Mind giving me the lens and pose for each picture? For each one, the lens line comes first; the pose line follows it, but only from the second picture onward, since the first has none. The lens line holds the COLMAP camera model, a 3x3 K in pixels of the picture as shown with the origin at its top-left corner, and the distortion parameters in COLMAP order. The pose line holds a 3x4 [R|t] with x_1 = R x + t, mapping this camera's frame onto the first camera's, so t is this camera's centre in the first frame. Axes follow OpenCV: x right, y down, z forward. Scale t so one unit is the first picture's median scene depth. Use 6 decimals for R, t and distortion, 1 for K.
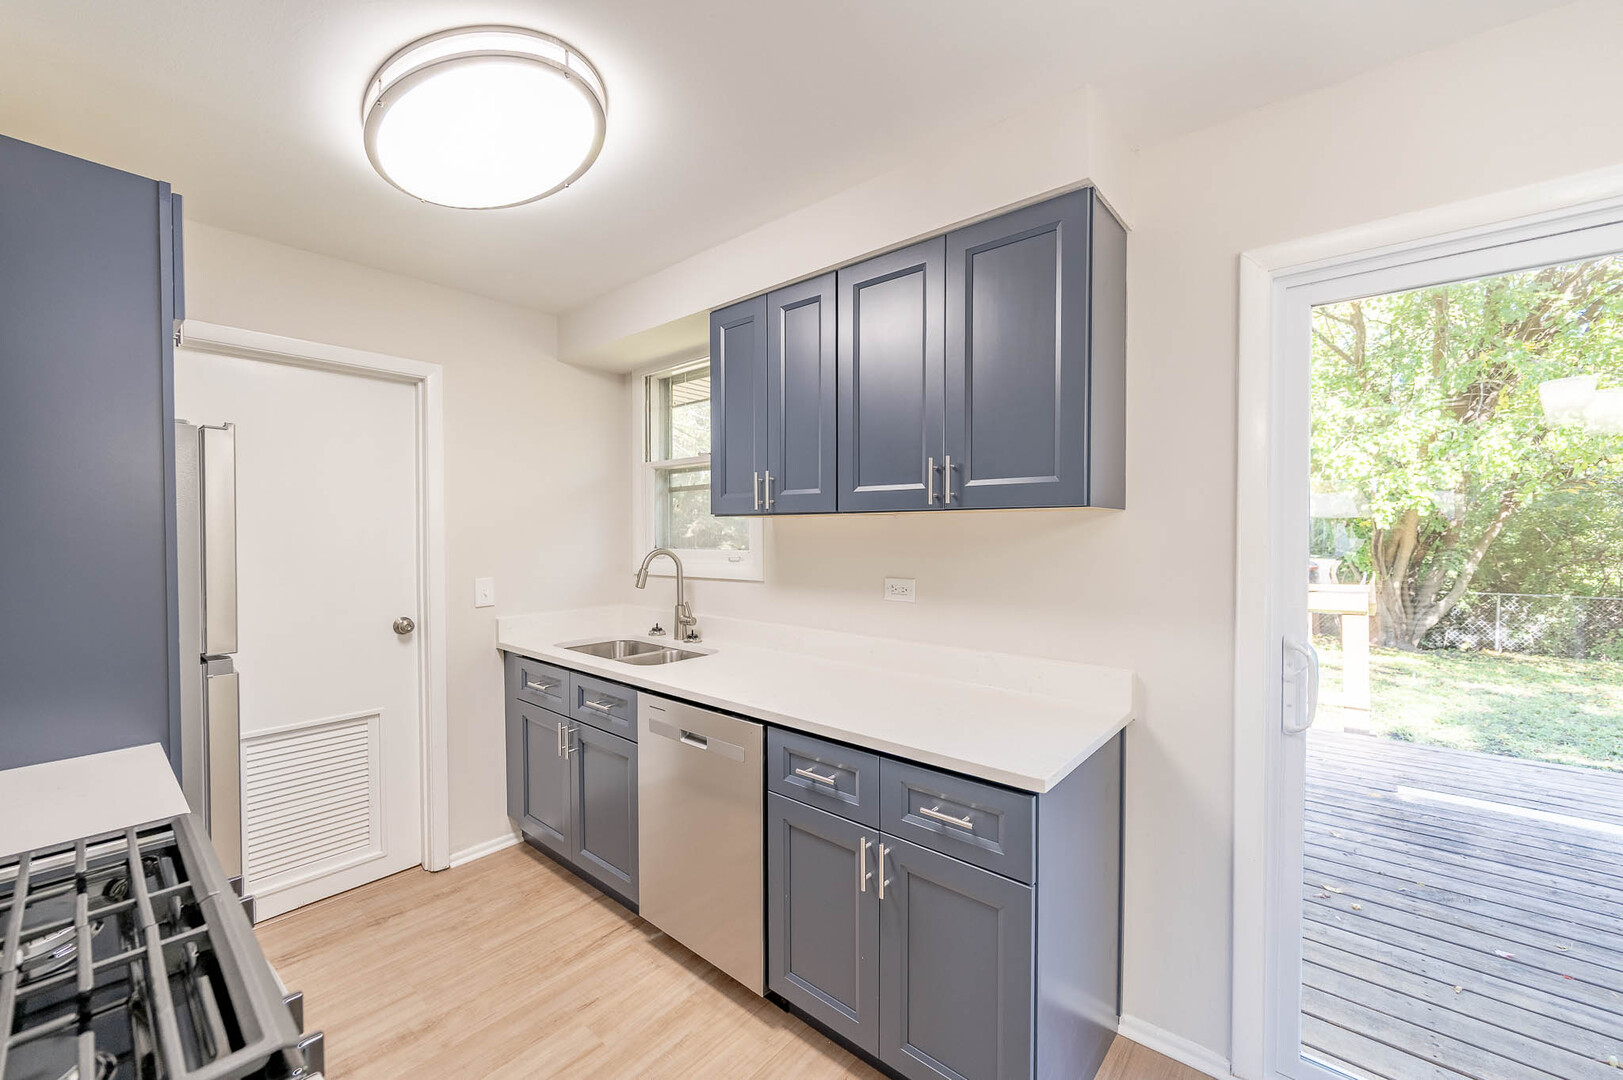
lens RADIAL K [[645.3, 0, 813.7], [0, 645.3, 545.4], [0, 0, 1]] dist [-0.000105, -0.000007]
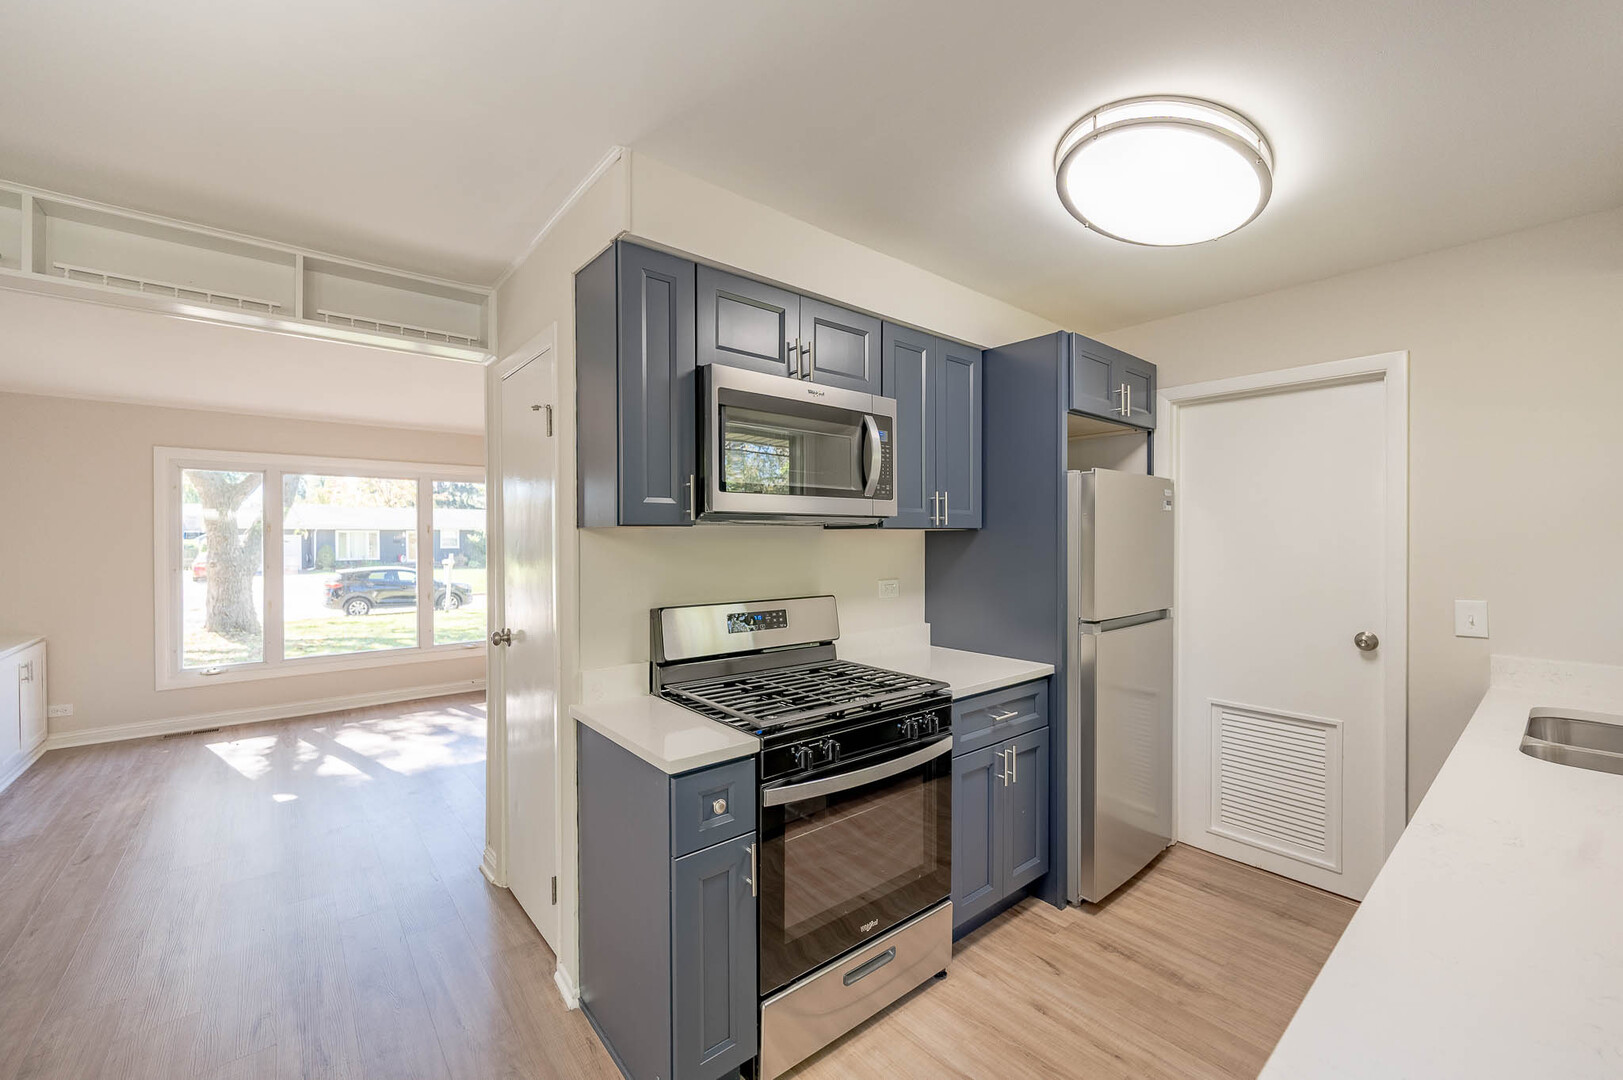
lens RADIAL K [[645.3, 0, 813.7], [0, 645.3, 545.4], [0, 0, 1]] dist [-0.000105, -0.000007]
pose [[-0.171463, 0.005566, -0.985175, 0.461799], [-0.020512, 0.999747, 0.009219, -0.007076], [0.984977, 0.021789, -0.171305, 0.406513]]
